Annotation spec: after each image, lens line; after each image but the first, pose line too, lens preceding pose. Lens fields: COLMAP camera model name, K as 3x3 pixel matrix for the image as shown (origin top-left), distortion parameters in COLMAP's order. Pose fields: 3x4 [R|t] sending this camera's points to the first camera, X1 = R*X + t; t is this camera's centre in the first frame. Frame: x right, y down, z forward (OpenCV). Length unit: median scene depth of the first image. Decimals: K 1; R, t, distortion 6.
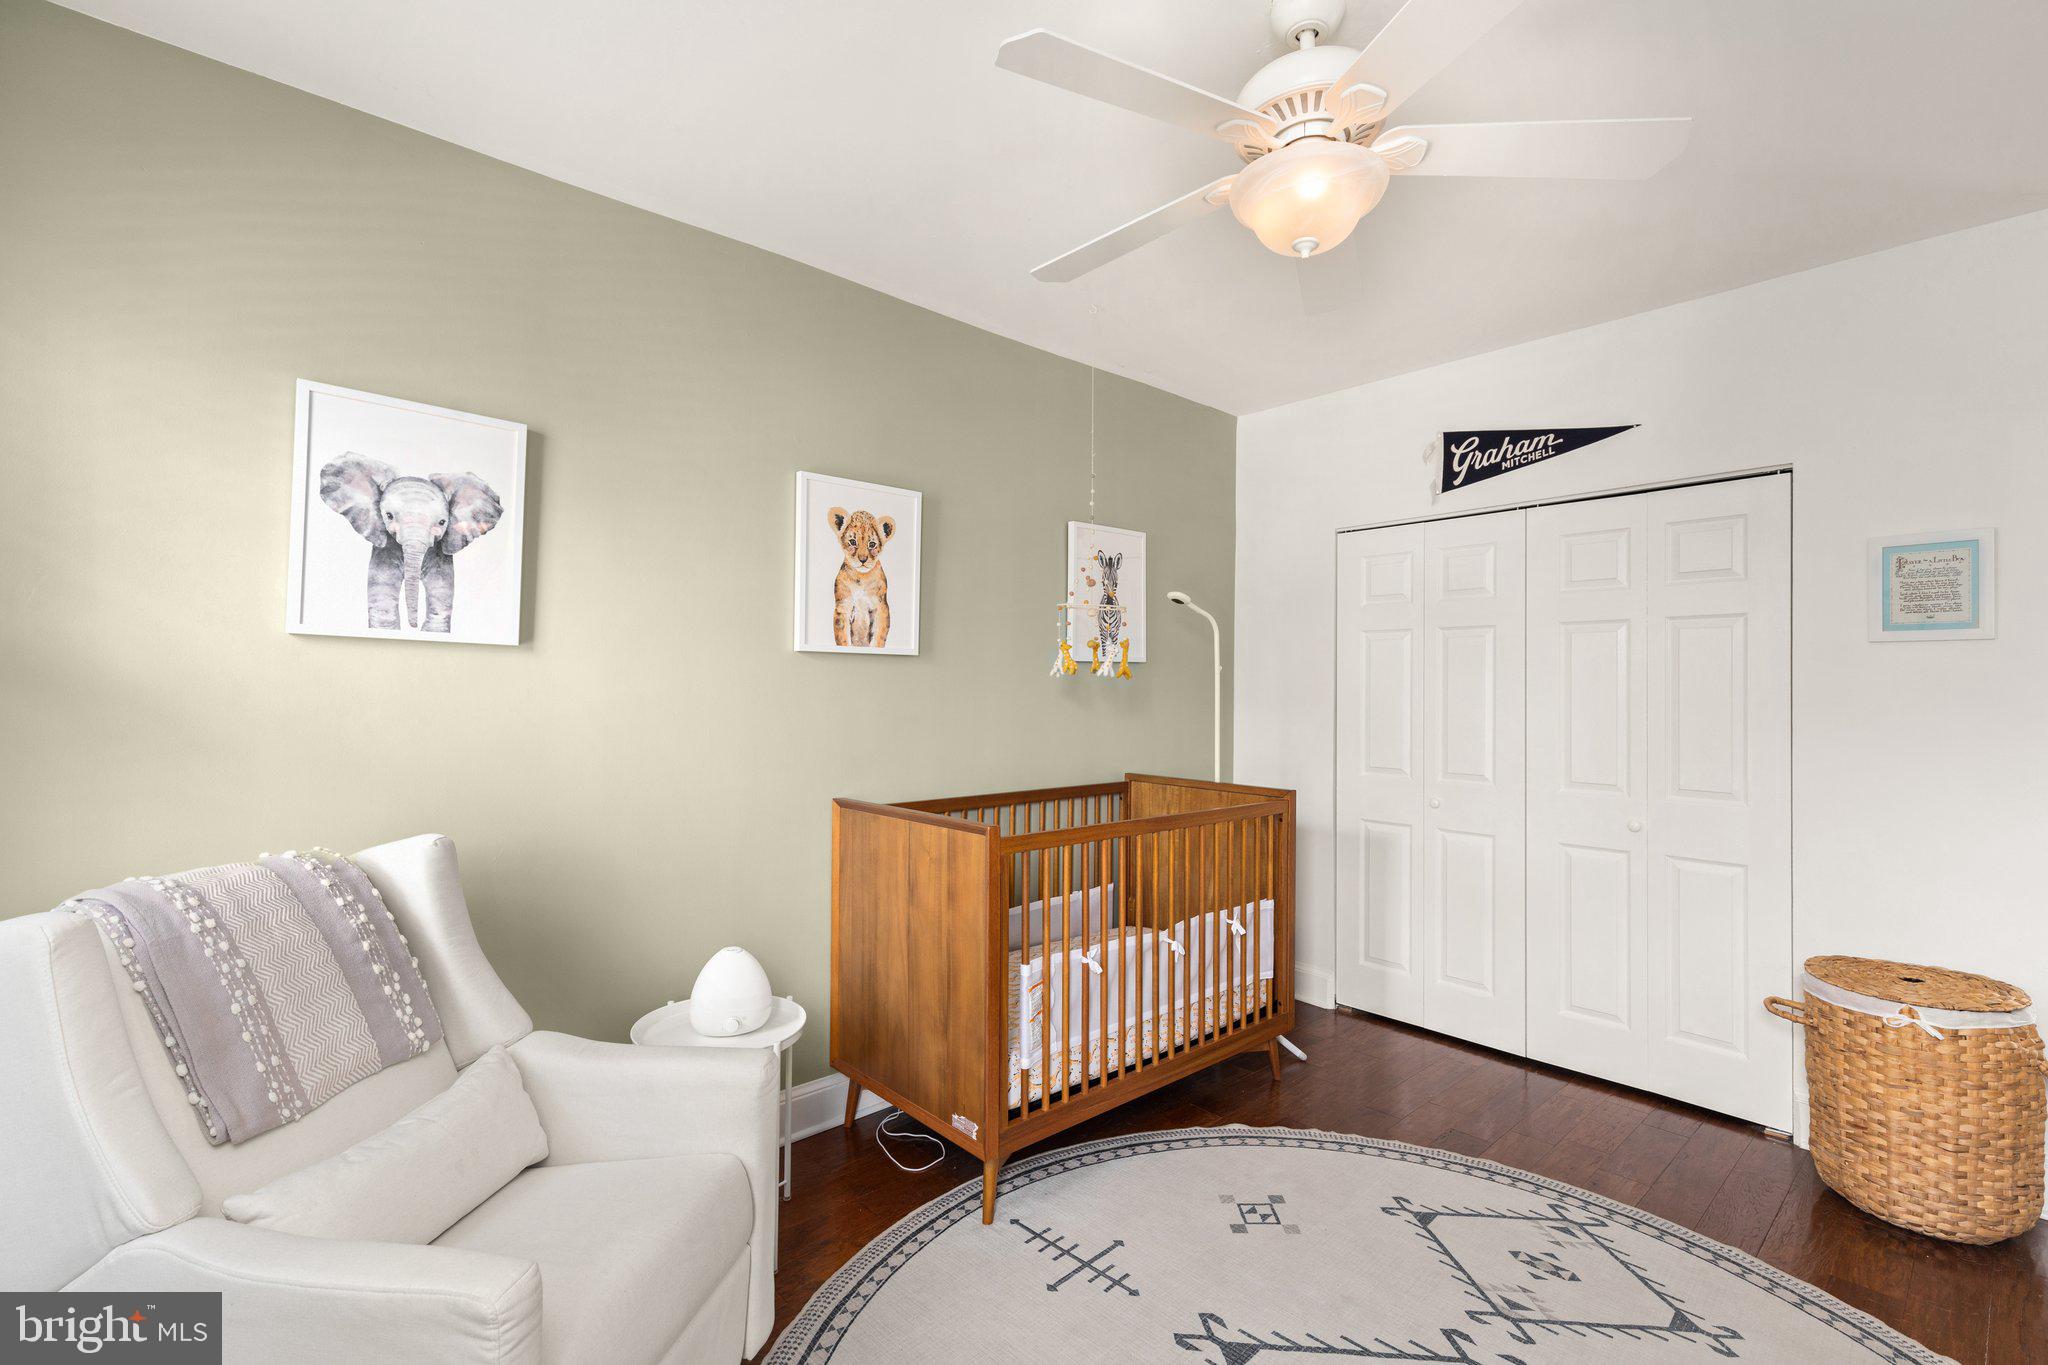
lens RADIAL K [[912.6, 0, 1028.9], [0, 912.6, 674.4], [0, 0, 1]] dist [0.003652, -0.000104]
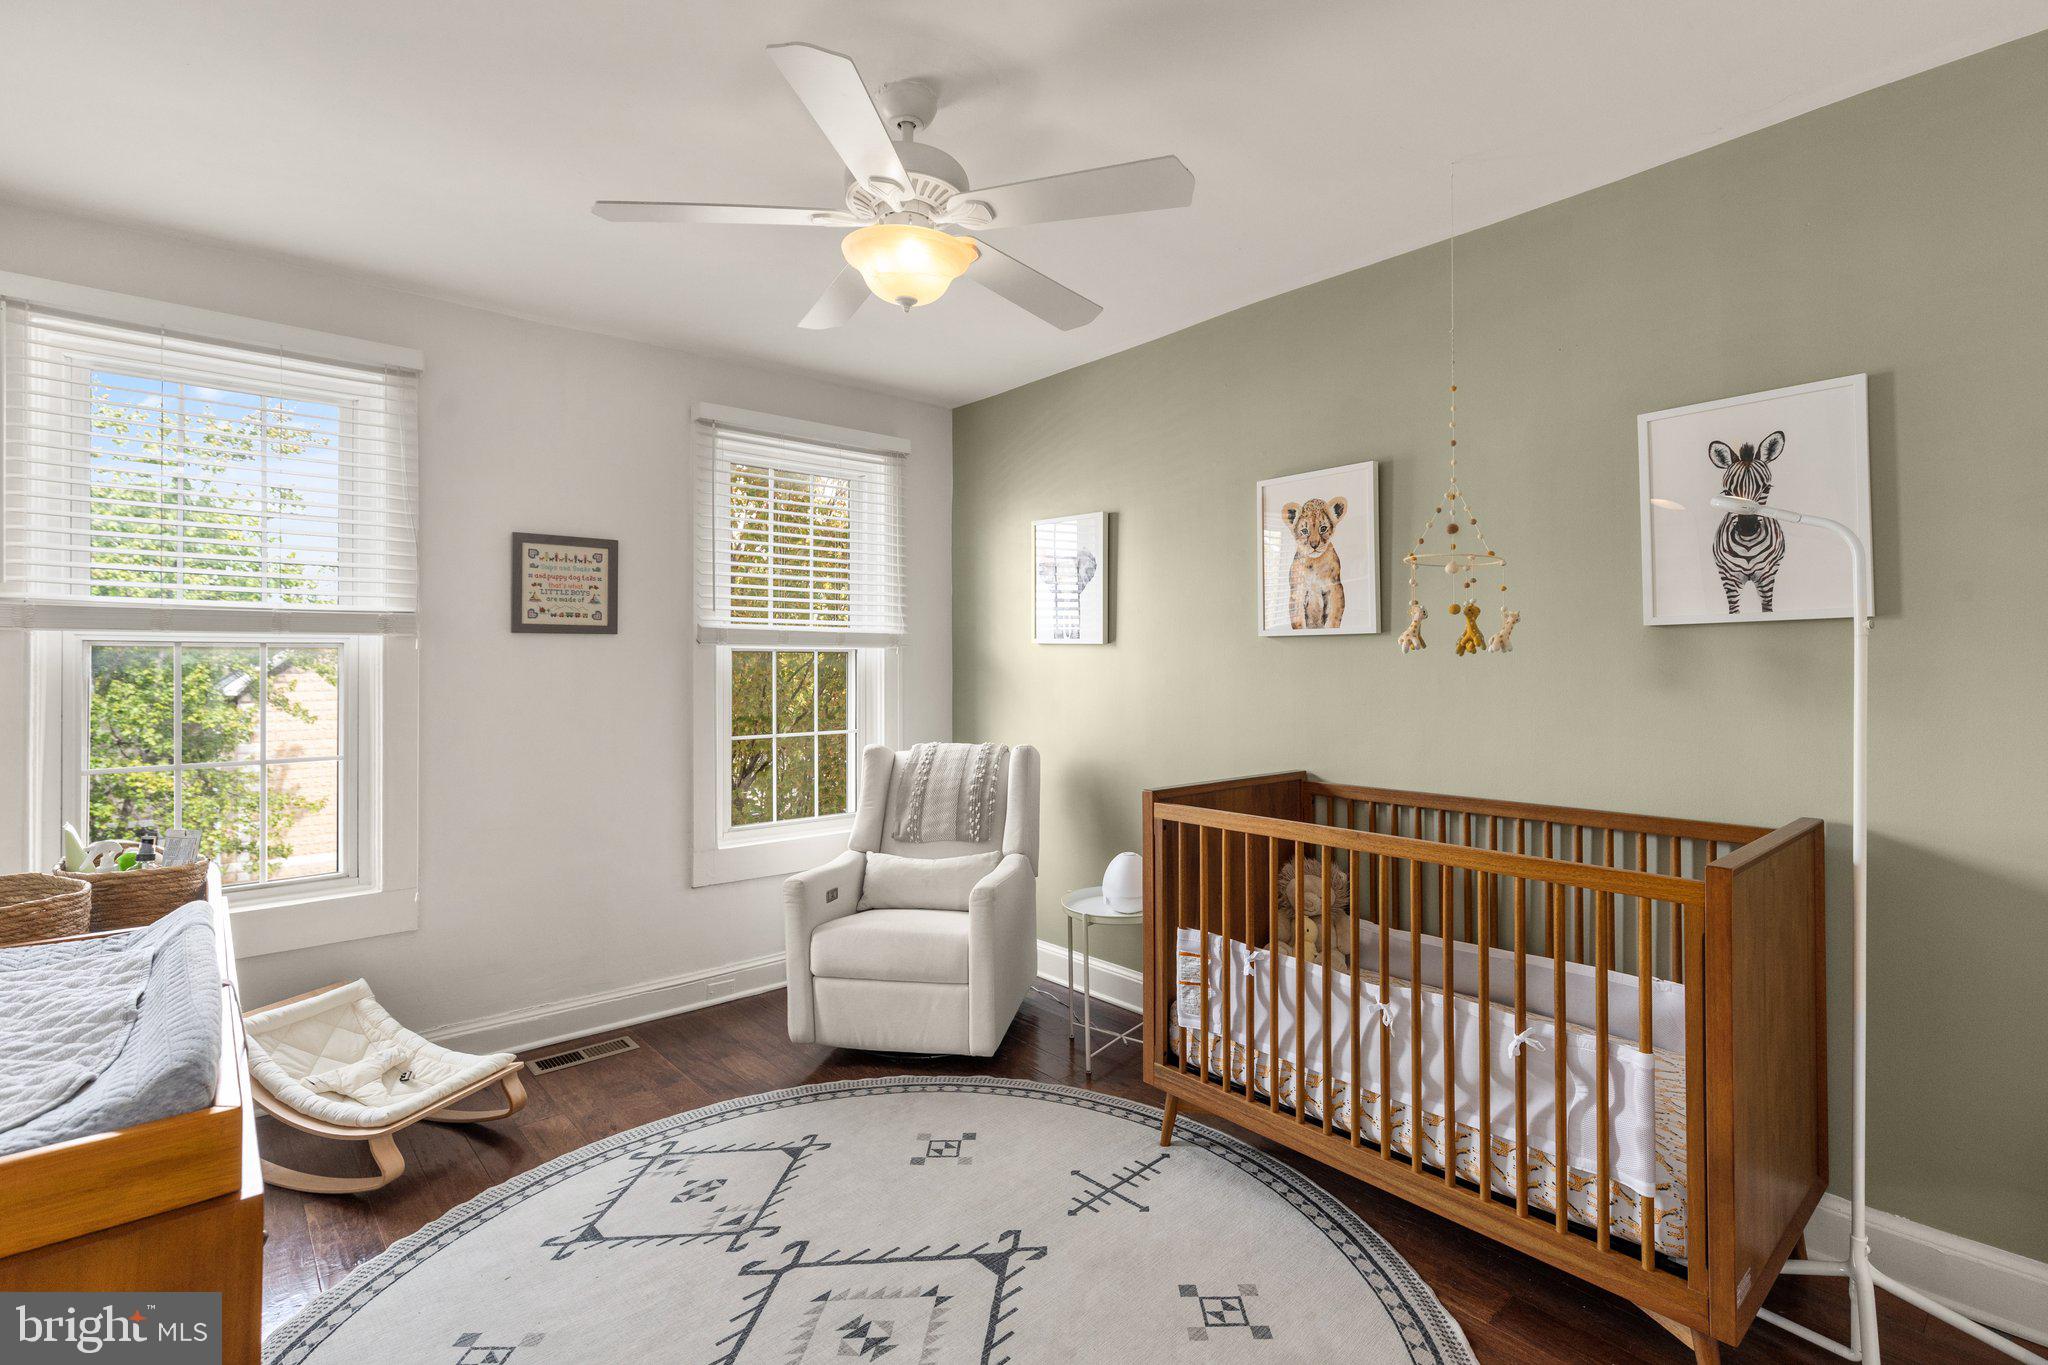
lens RADIAL K [[912.6, 0, 1028.9], [0, 912.6, 674.4], [0, 0, 1]] dist [0.003652, -0.000104]
pose [[-0.002057, -0.004882, -0.999986, 0.865562], [0.007861, 0.999957, -0.004899, 0.024165], [0.999967, -0.007871, -0.002018, 0.679309]]
